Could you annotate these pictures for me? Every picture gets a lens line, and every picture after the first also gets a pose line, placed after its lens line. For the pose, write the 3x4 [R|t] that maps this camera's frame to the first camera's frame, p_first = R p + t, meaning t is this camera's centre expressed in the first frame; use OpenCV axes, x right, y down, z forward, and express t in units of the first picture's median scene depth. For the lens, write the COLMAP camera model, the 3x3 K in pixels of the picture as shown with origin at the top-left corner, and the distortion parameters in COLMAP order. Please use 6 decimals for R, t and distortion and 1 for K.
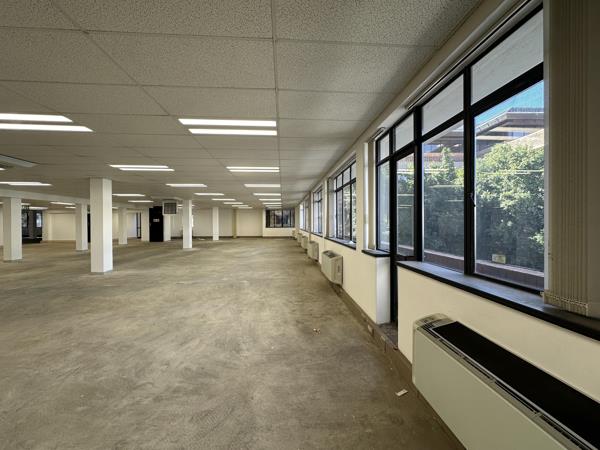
lens RADIAL K [[239.2, 0, 300.3], [0, 239.2, 223.6], [0, 0, 1]] dist [-0.001329, 0.000614]
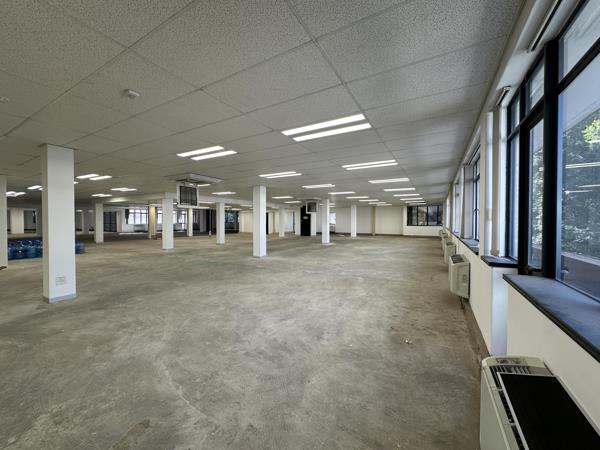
lens RADIAL K [[239.2, 0, 300.3], [0, 239.2, 223.6], [0, 0, 1]] dist [-0.001329, 0.000614]
pose [[0.826388, 0.013836, -0.562932, 0.182846], [-0.008110, 0.999887, 0.012670, 0.003050], [0.563043, -0.005905, 0.826406, 0.046103]]
